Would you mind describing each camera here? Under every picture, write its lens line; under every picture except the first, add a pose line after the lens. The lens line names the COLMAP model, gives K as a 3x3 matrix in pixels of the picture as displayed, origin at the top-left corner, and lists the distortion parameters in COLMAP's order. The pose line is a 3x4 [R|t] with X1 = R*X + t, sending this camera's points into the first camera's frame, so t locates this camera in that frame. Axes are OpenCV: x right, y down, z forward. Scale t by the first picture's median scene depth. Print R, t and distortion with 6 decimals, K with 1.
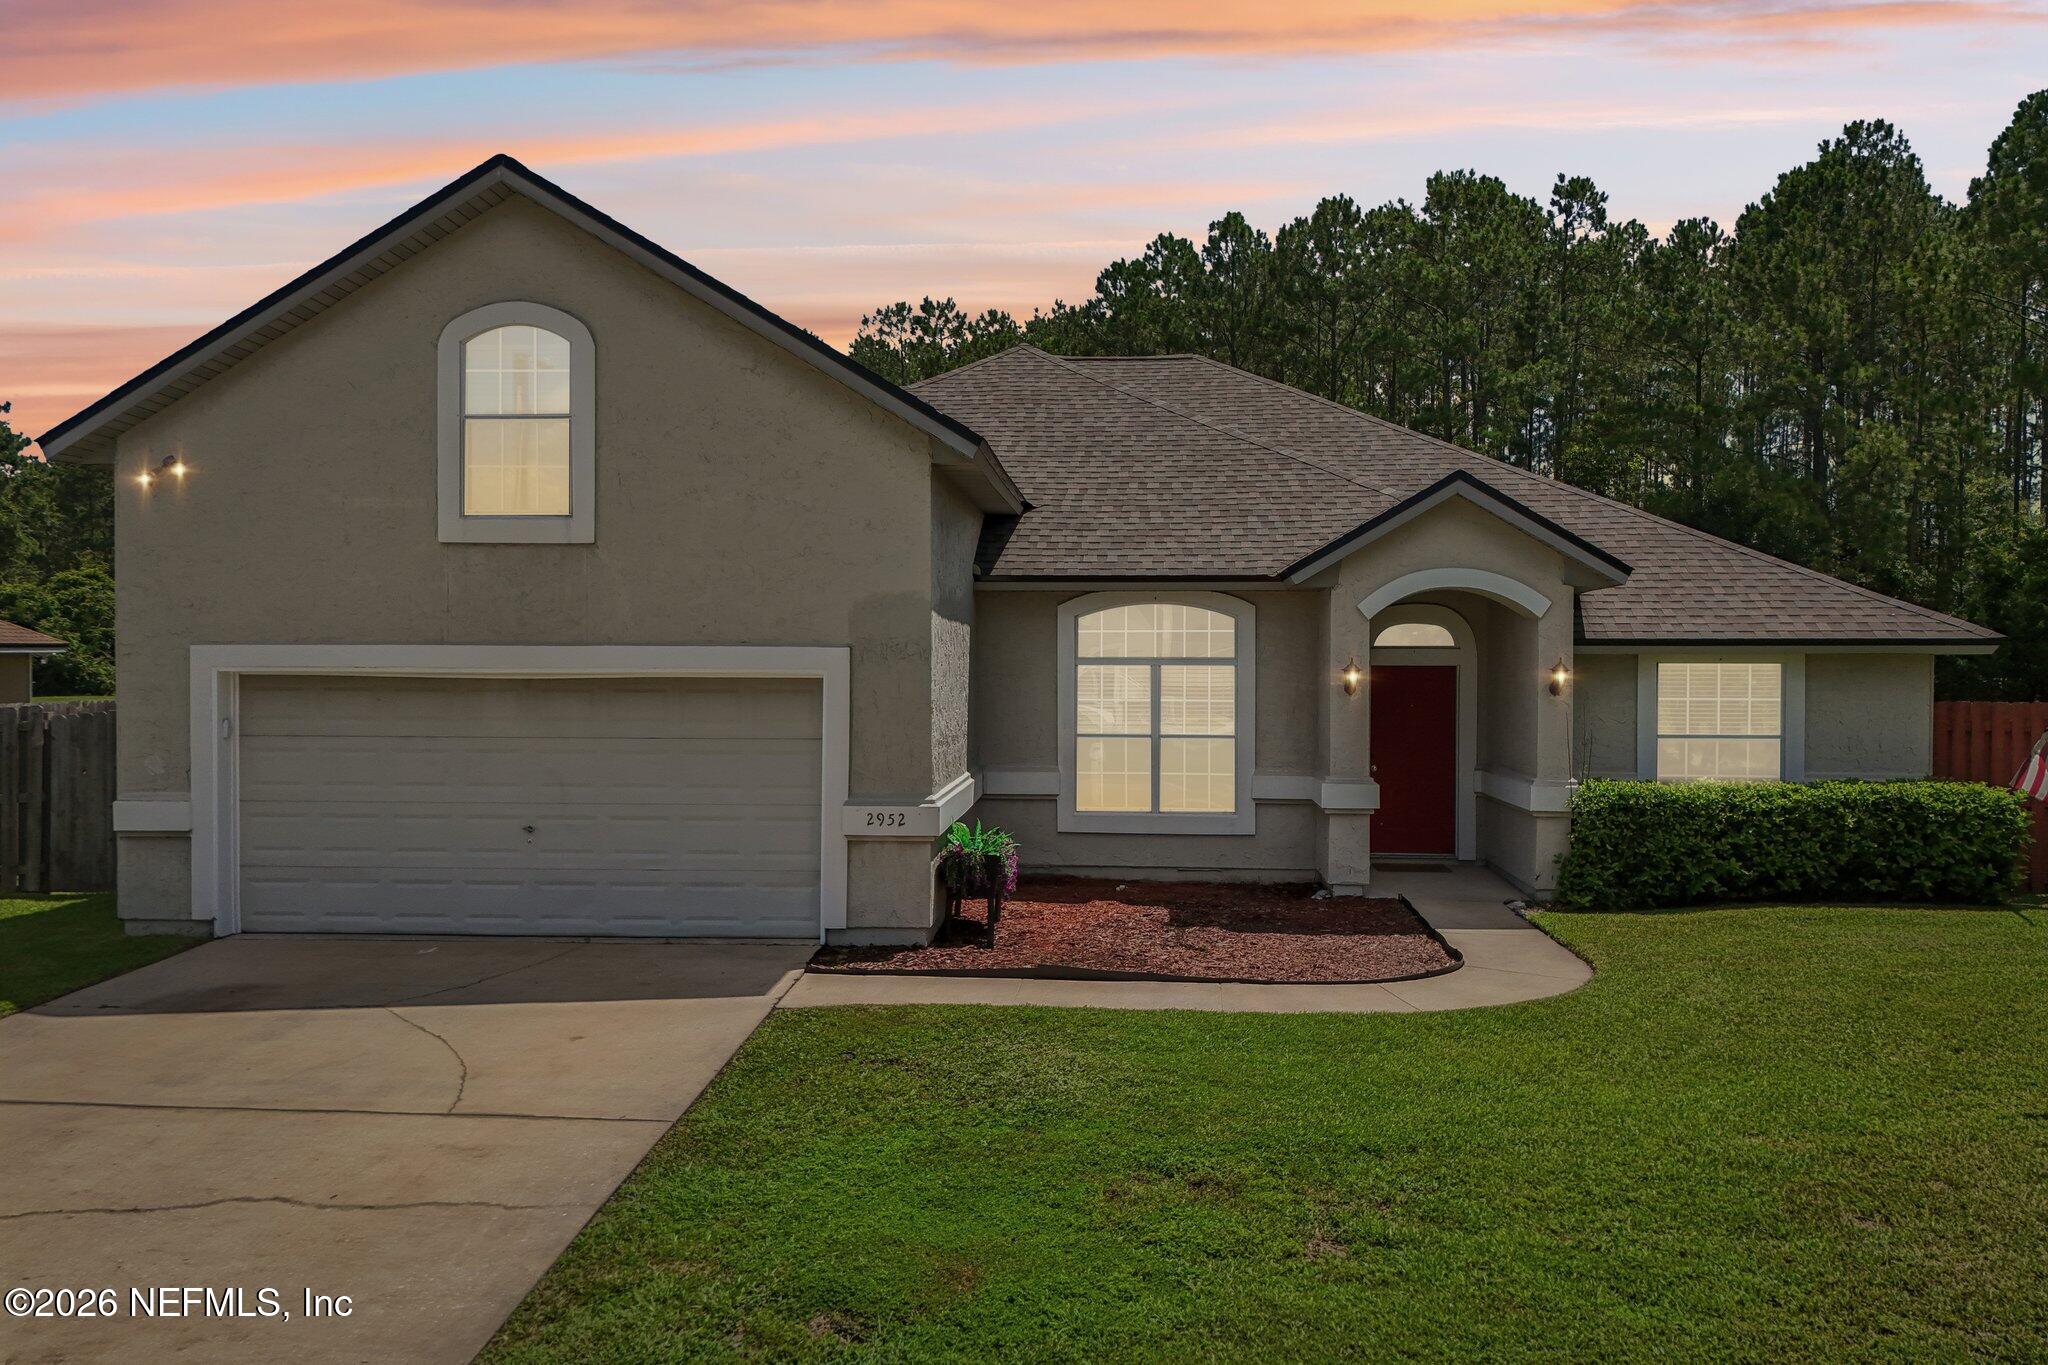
lens RADIAL K [[1521.5, 0, 1022.5], [0, 1521.5, 645.1], [0, 0, 1]] dist [0.064214, -0.085089]
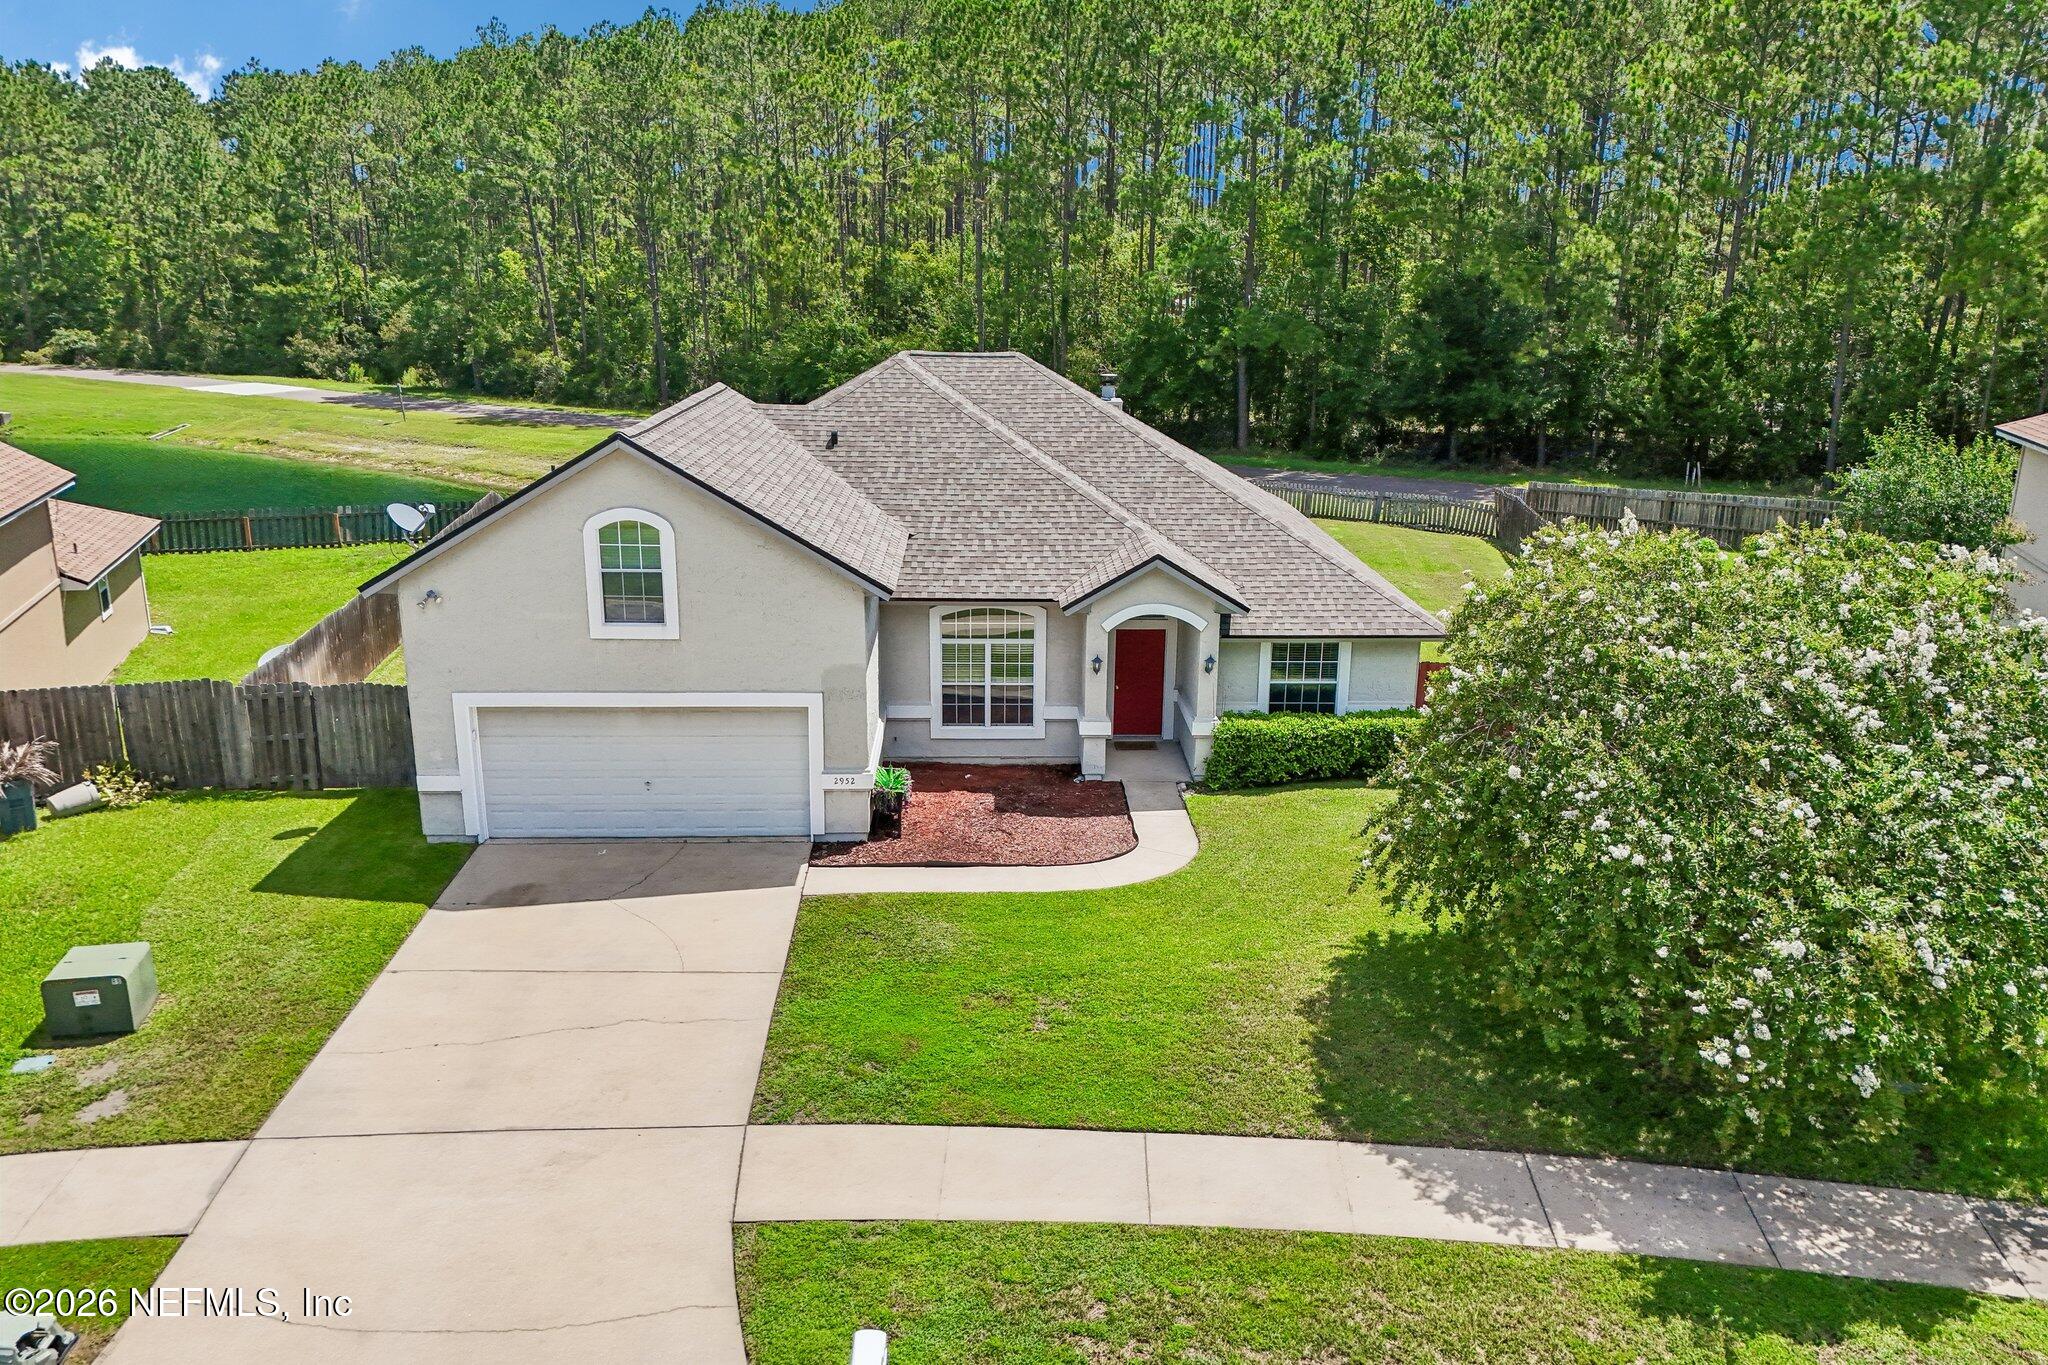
lens RADIAL K [[1508.2, 0, 1024.0], [0, 1508.2, 682.5], [0, 0, 1]] dist [0.061216, -0.053553]
pose [[0.994721, -0.020467, 0.100551, -0.051257], [-0.008469, 0.960188, 0.279225, -0.510890], [-0.102262, -0.278603, 0.954947, -0.760669]]
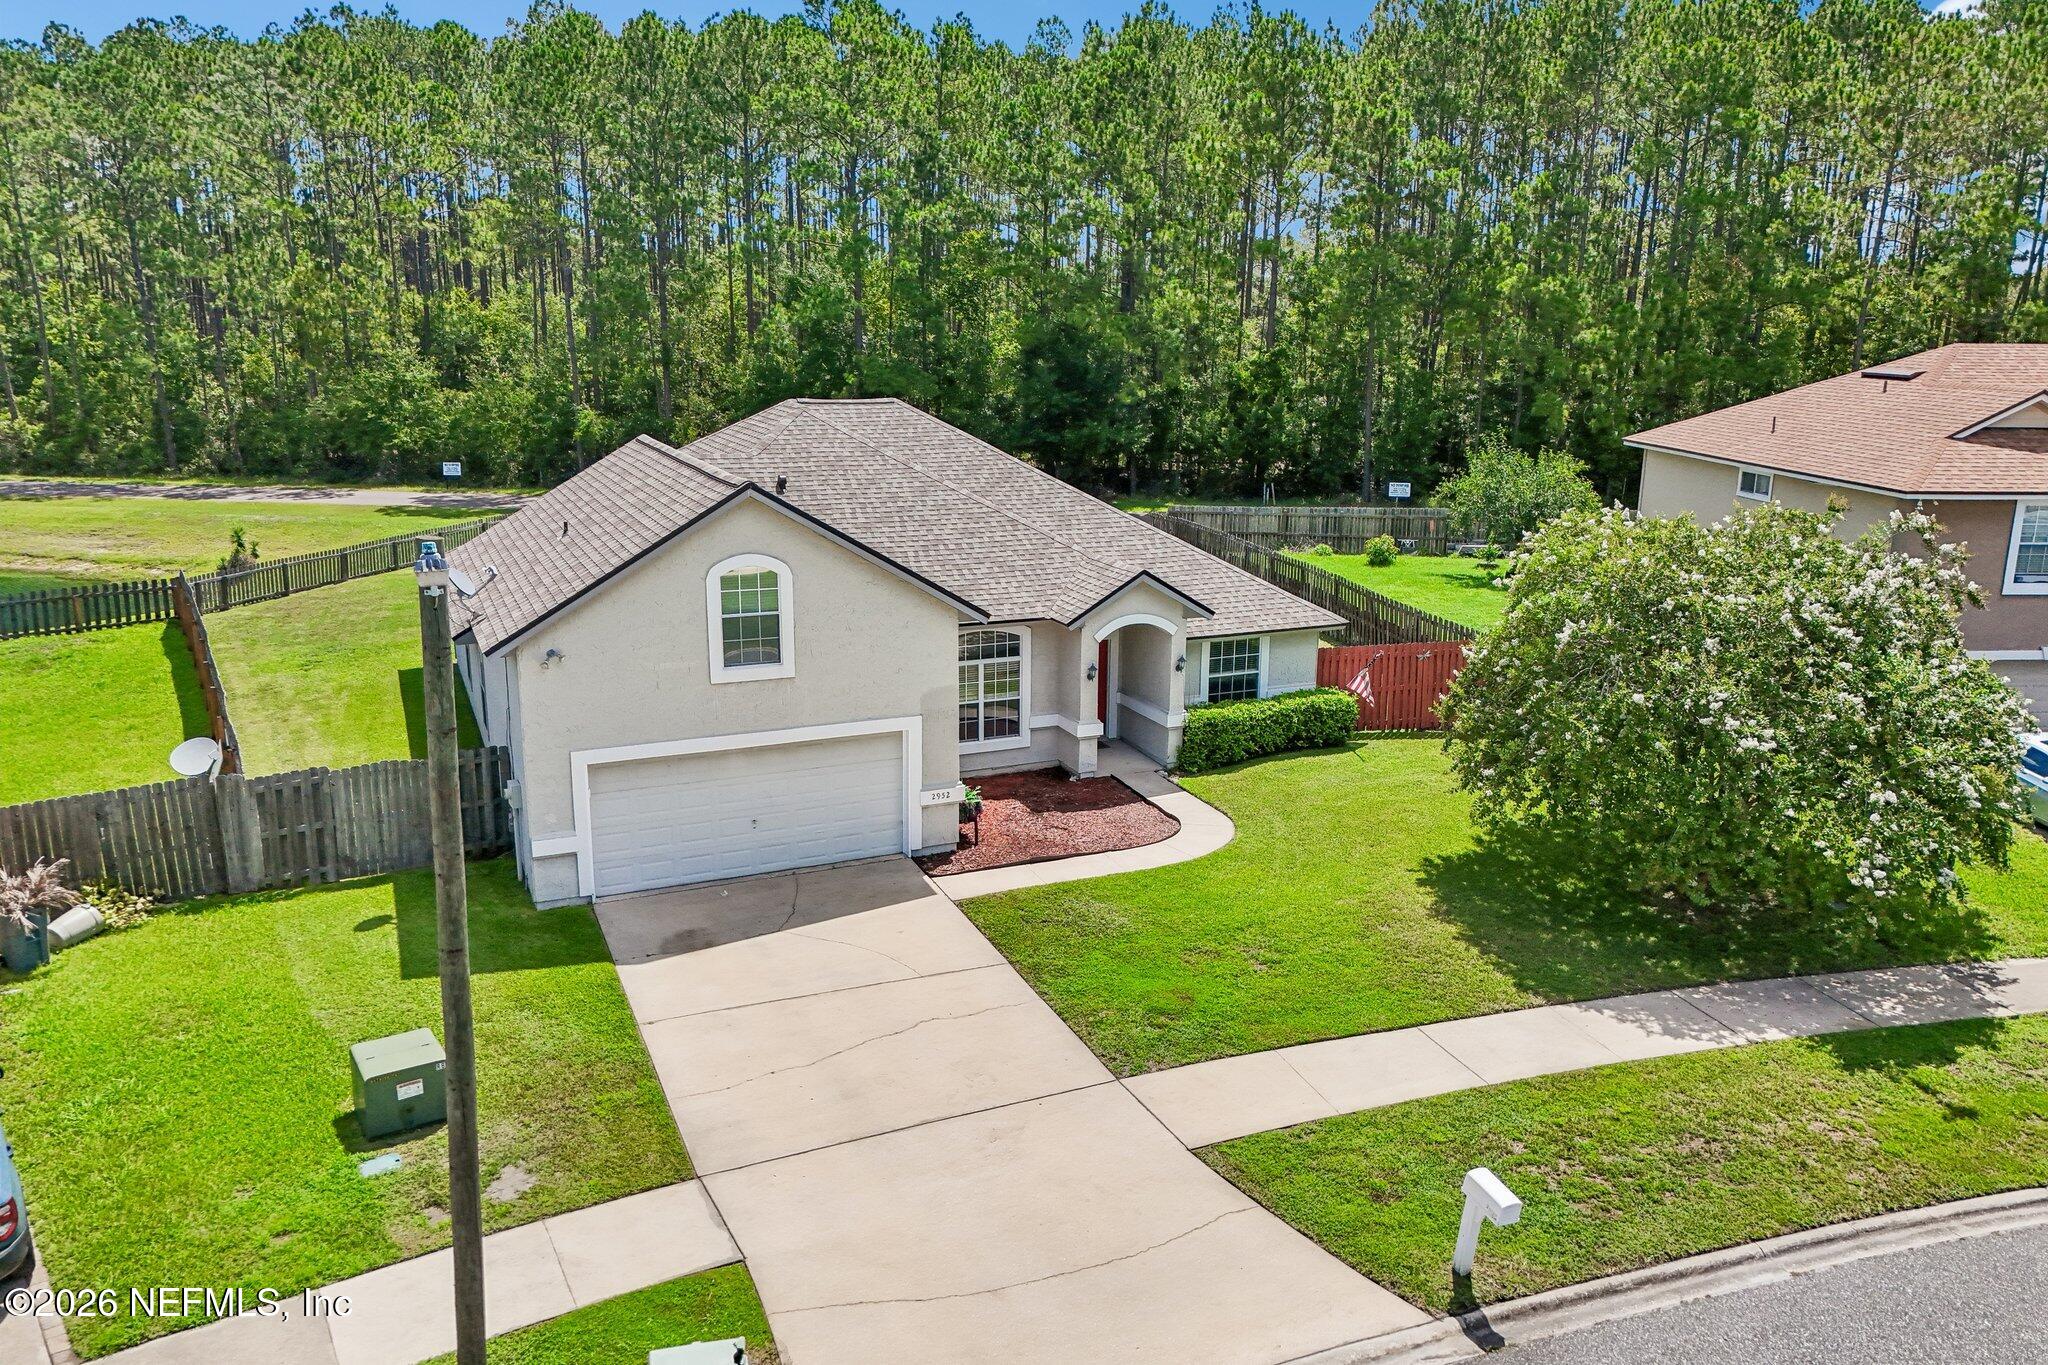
lens RADIAL K [[1508.2, 0, 1024.0], [0, 1508.2, 682.5], [0, 0, 1]] dist [0.061216, -0.053553]
pose [[0.886133, -0.106949, 0.450921, -0.850123], [-0.008914, 0.968893, 0.247318, -0.512713], [-0.463345, -0.223176, 0.857615, -0.724610]]
